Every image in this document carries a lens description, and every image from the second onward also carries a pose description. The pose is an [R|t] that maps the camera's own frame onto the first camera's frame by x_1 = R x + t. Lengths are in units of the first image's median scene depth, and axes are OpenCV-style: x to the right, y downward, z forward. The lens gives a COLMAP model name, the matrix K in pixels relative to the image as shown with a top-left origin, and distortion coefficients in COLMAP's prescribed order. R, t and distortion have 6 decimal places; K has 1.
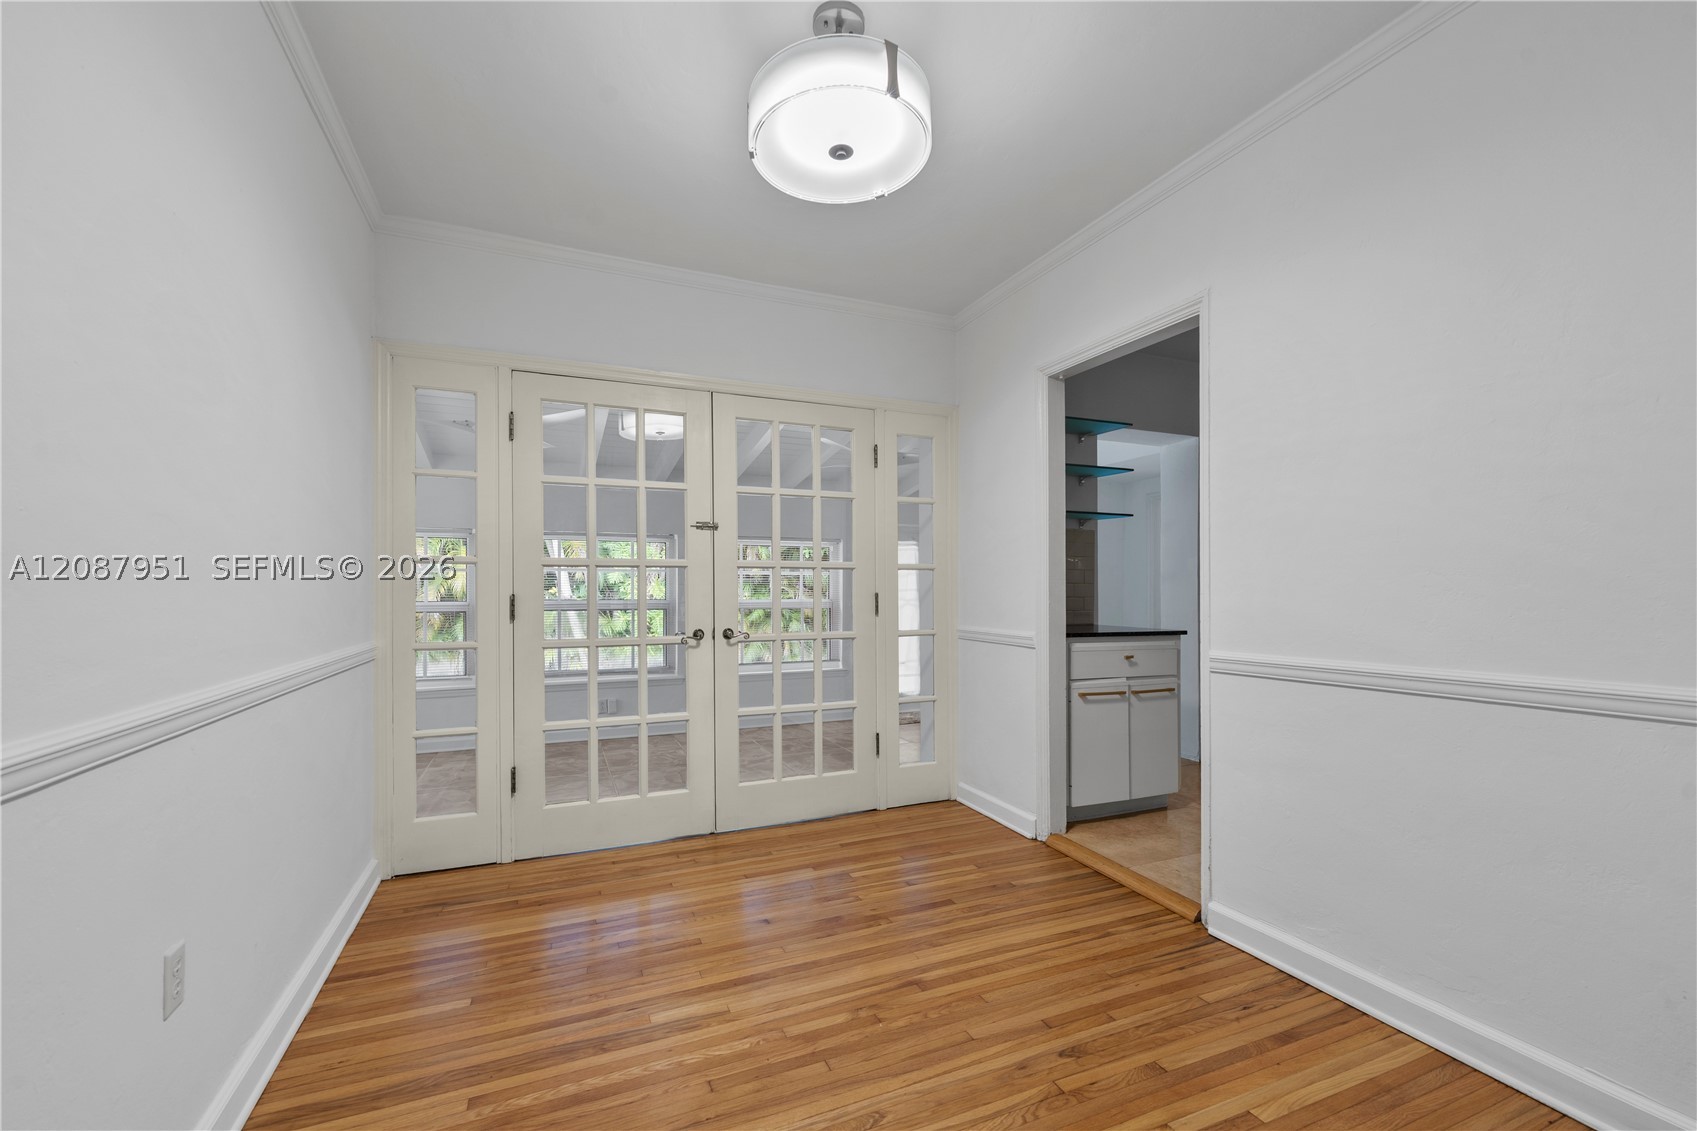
lens RADIAL K [[699.3, 0, 849.7], [0, 699.3, 592.2], [0, 0, 1]] dist [-0.000501, -0.000253]
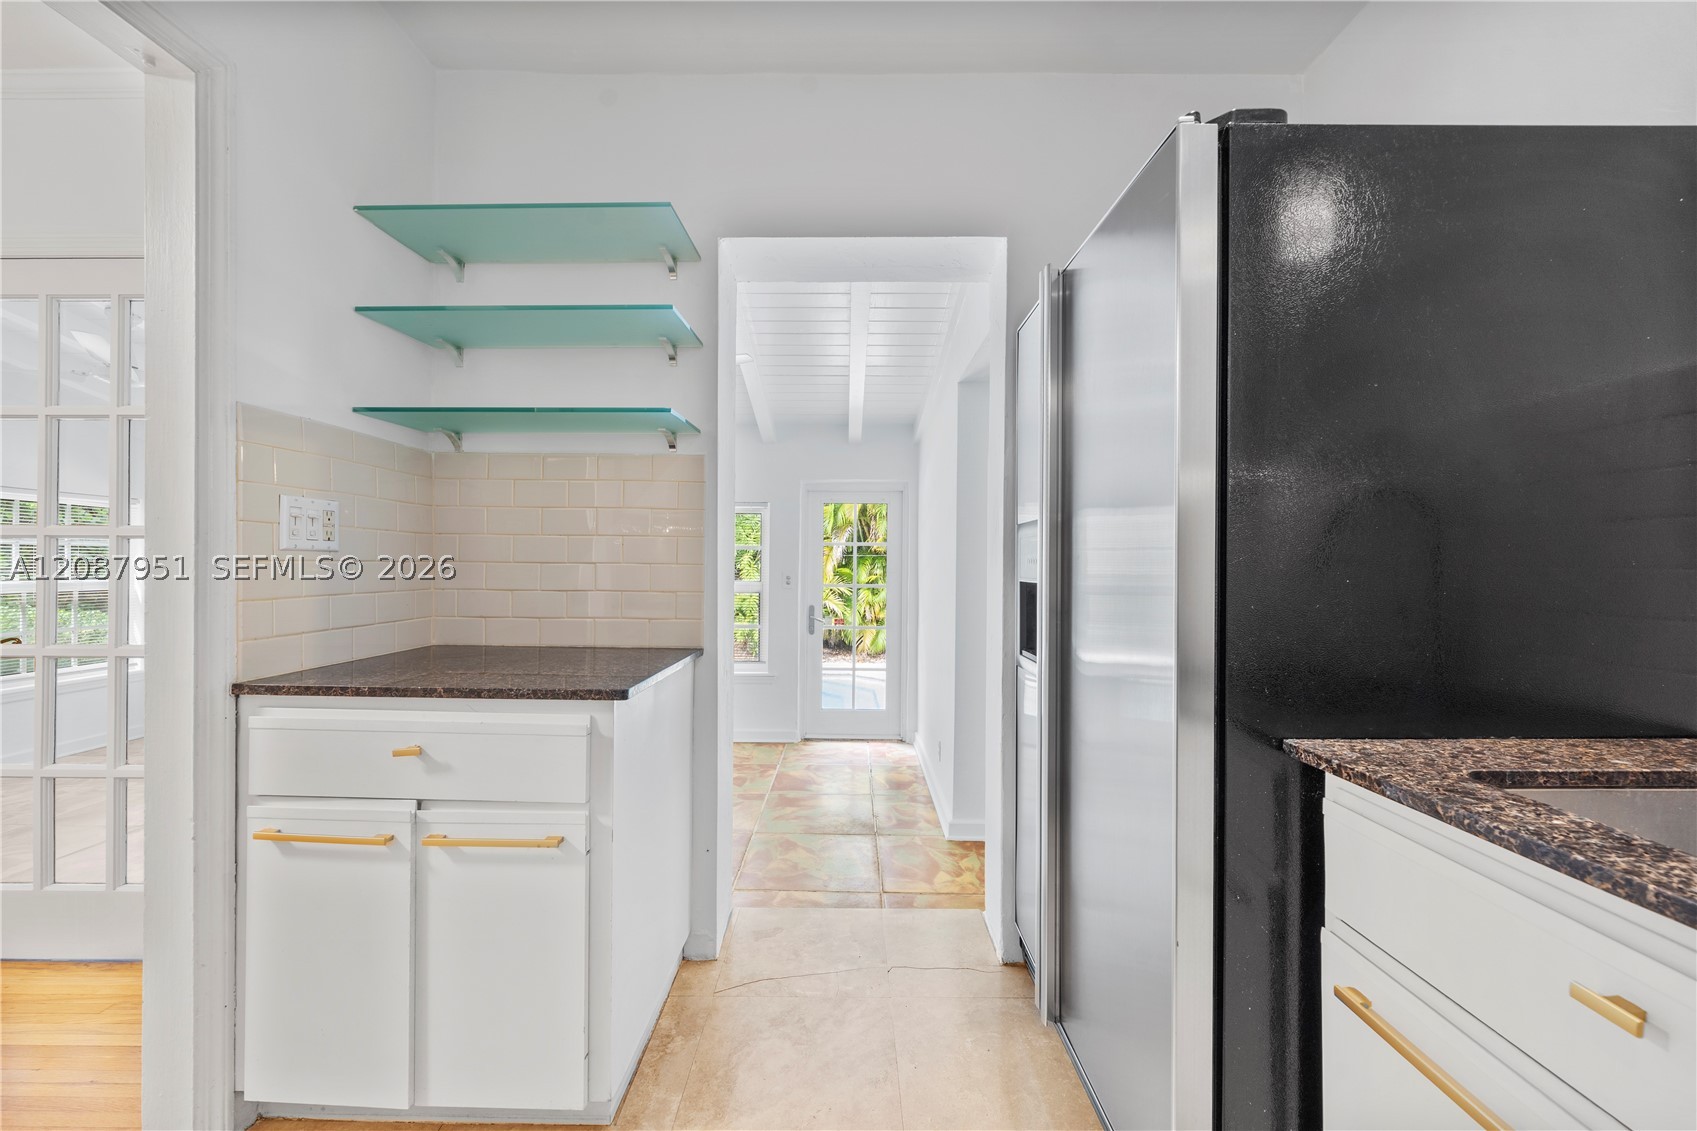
lens RADIAL K [[692.4, 0, 845.1], [0, 692.4, 566.9], [0, 0, 1]] dist [-0.000082, -0.000286]
pose [[0.915885, 0.005744, -0.401399, 1.040593], [-0.006002, 0.999982, 0.000615, -0.018050], [0.401395, 0.001846, 0.915903, 0.985786]]
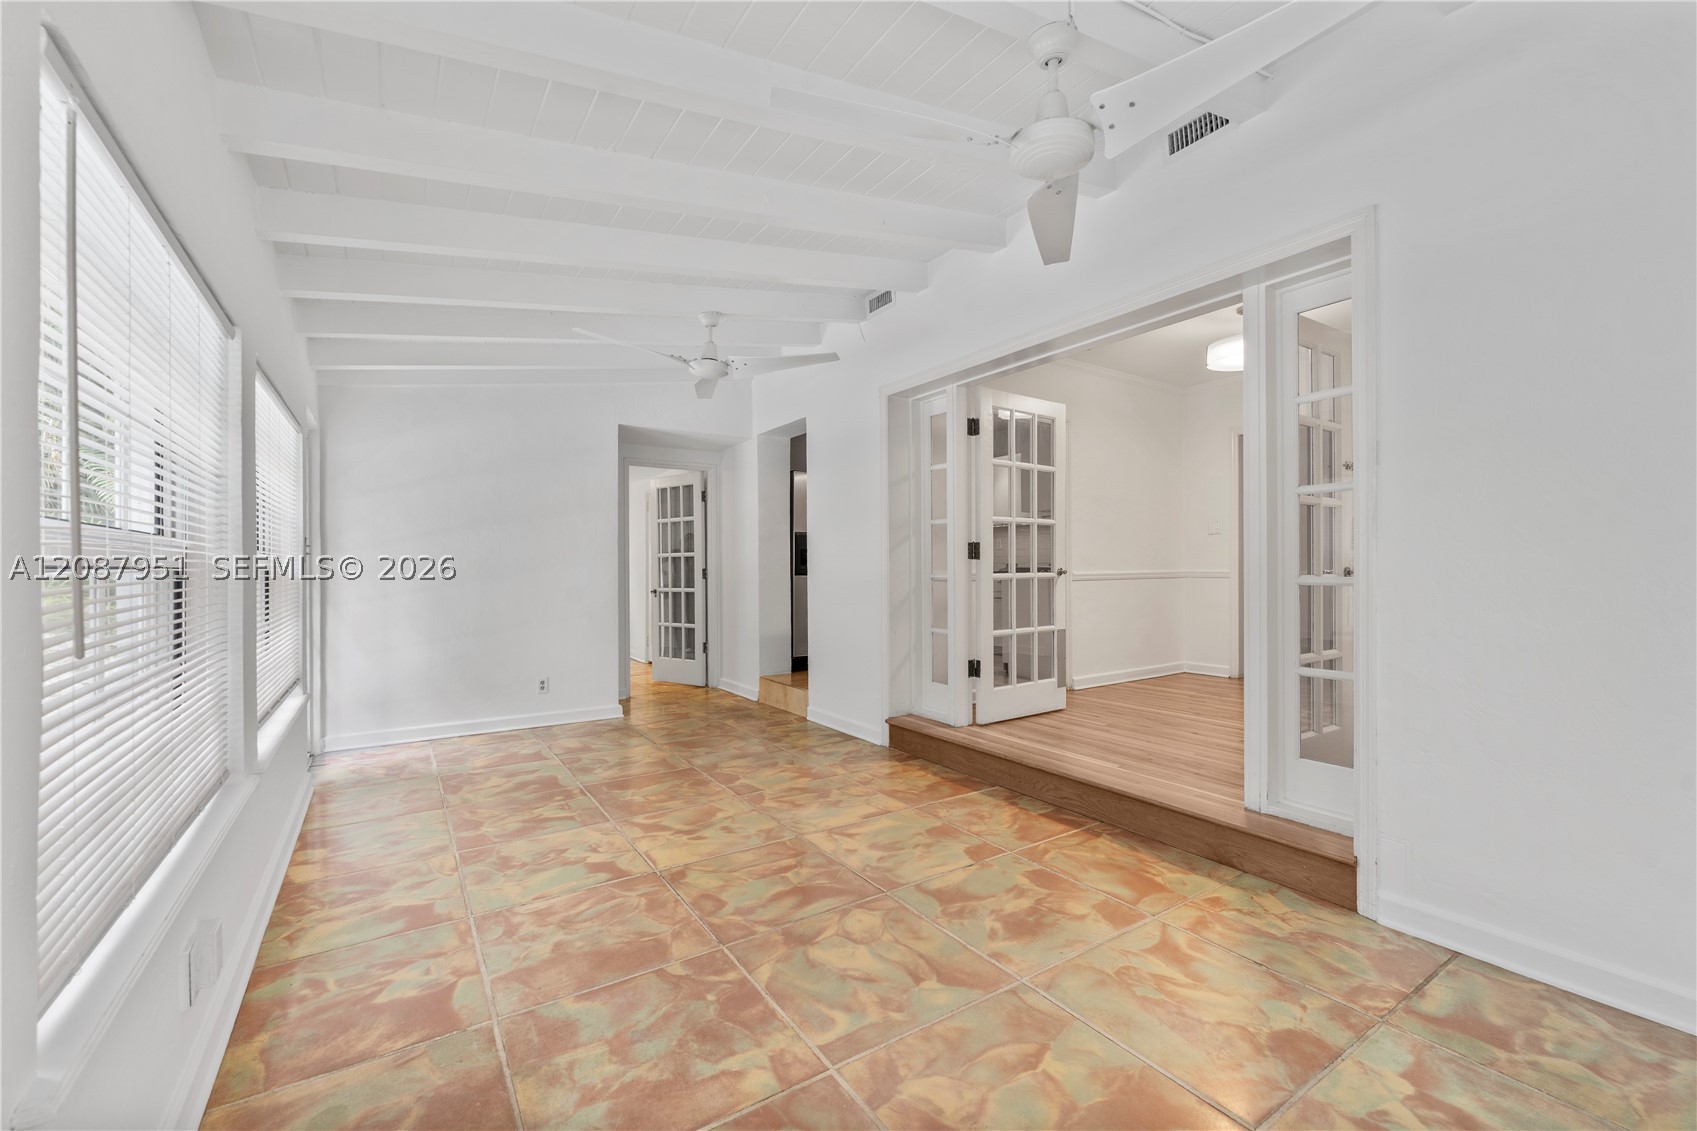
lens RADIAL K [[692.4, 0, 845.1], [0, 692.4, 566.9], [0, 0, 1]] dist [-0.000082, -0.000286]
pose [[-0.176724, 0.000177, 0.984260, -1.545001], [0.003495, 0.999994, 0.000447, 0.063740], [-0.984254, 0.003519, -0.176724, 2.032215]]
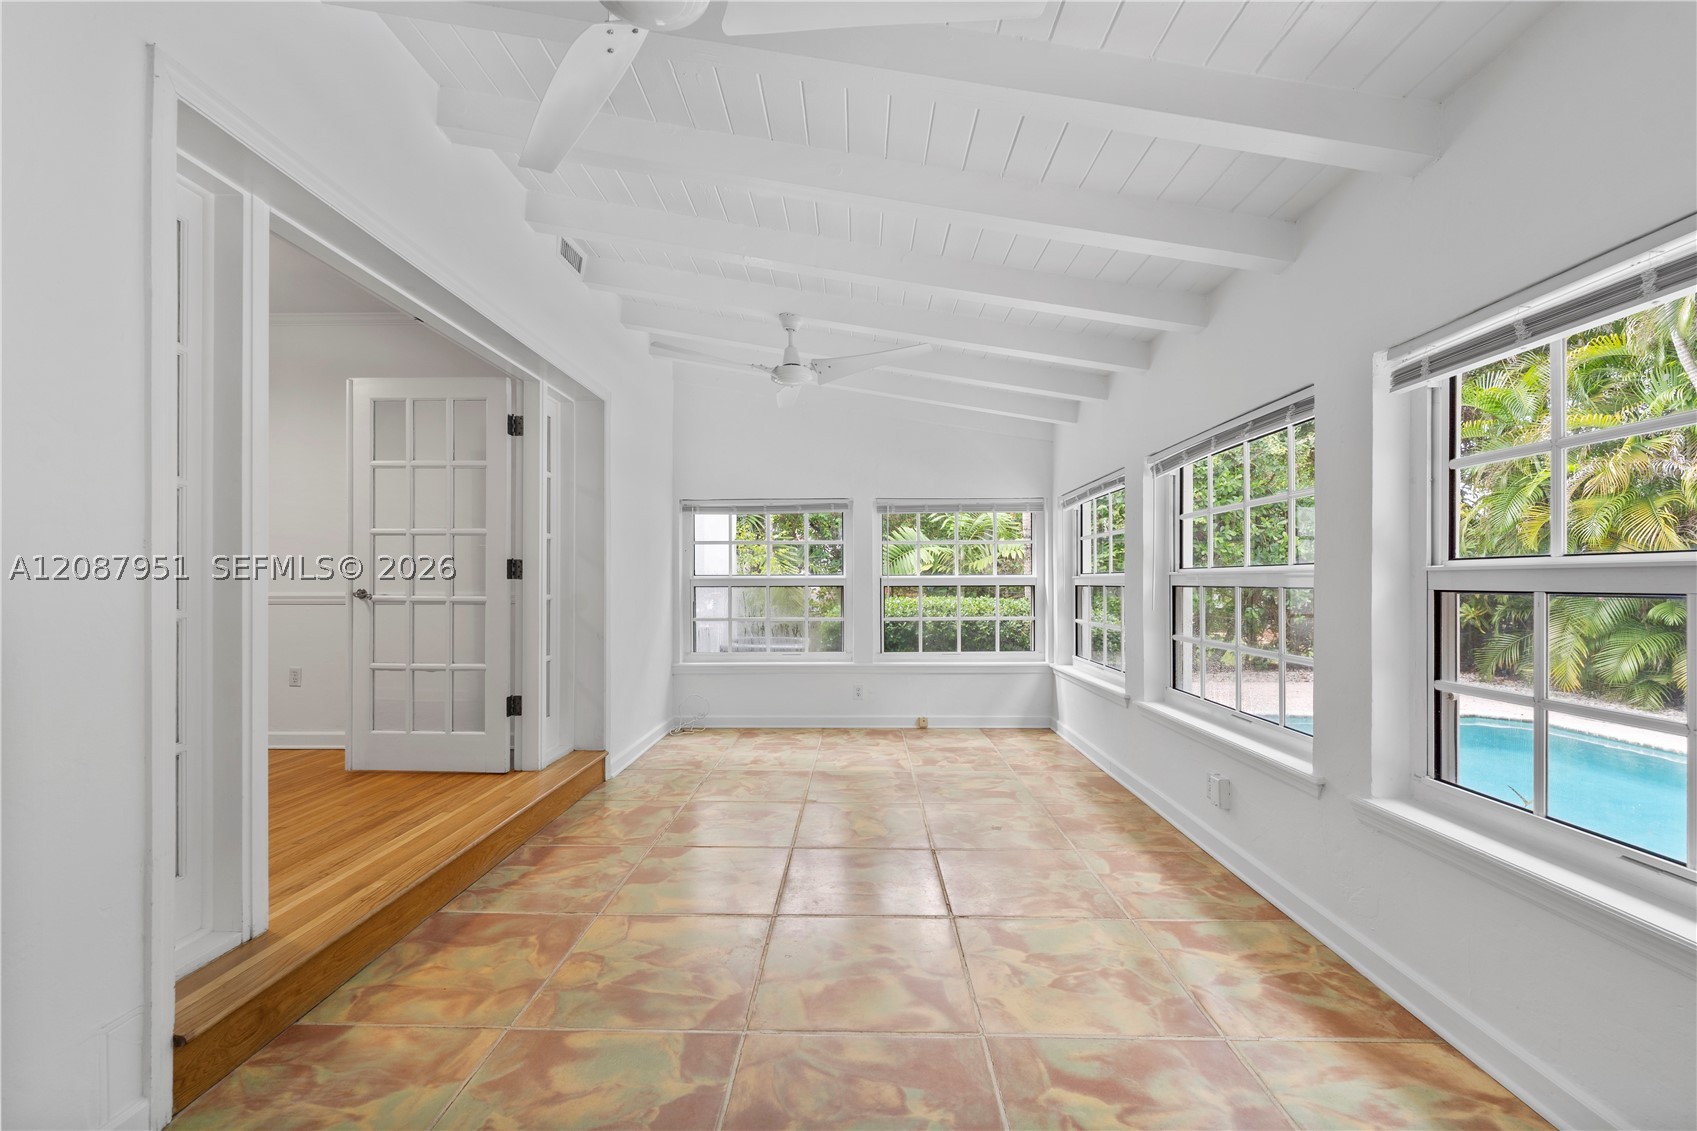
lens RADIAL K [[693.9, 0, 841.0], [0, 693.9, 583.2], [0, 0, 1]] dist [0.000234, -0.000444]
pose [[-0.419977, 0.000769, -0.907535, 0.470535], [-0.000717, 0.999999, 0.001180, 0.055645], [0.907535, 0.001146, -0.419976, 2.393460]]
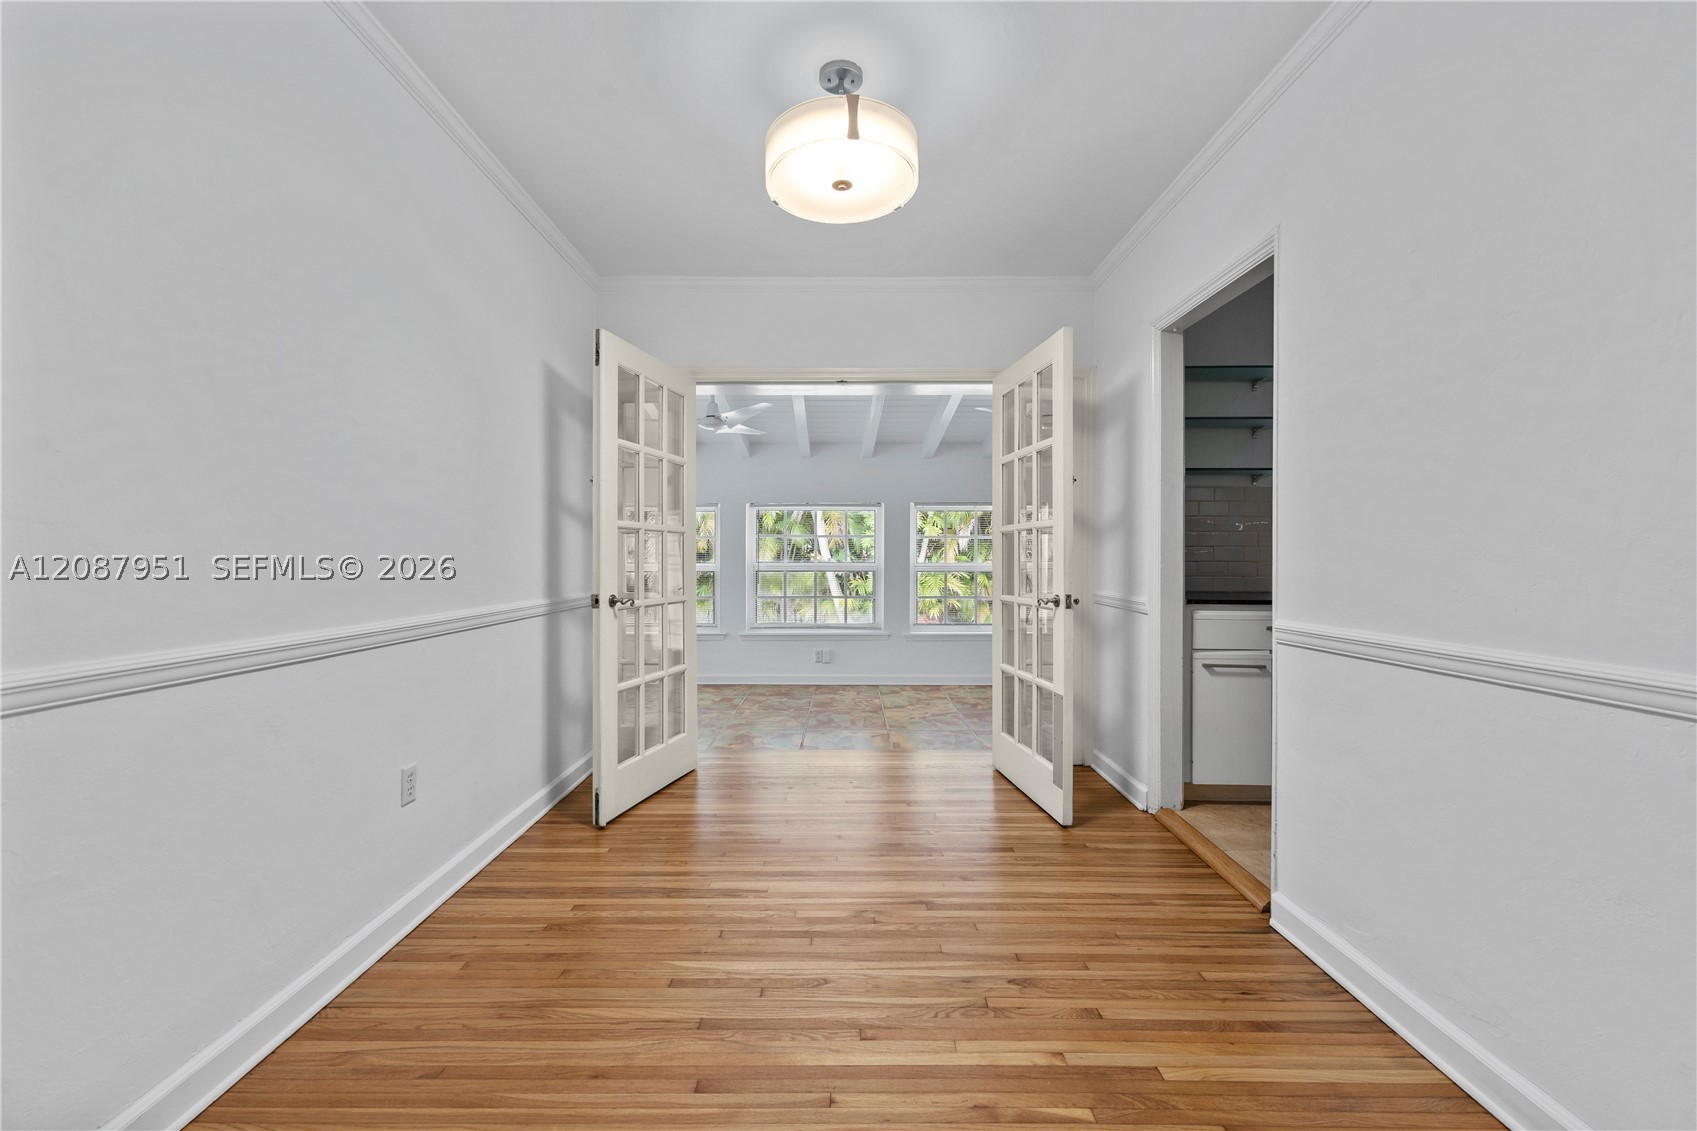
lens RADIAL K [[697.2, 0, 843.8], [0, 697.2, 561.2], [0, 0, 1]] dist [0.000408, -0.000429]
pose [[0.918187, 0.004137, -0.396125, 0.329900], [-0.001195, 0.999970, 0.007675, 0.000106], [0.396144, -0.006574, 0.918165, -0.063153]]
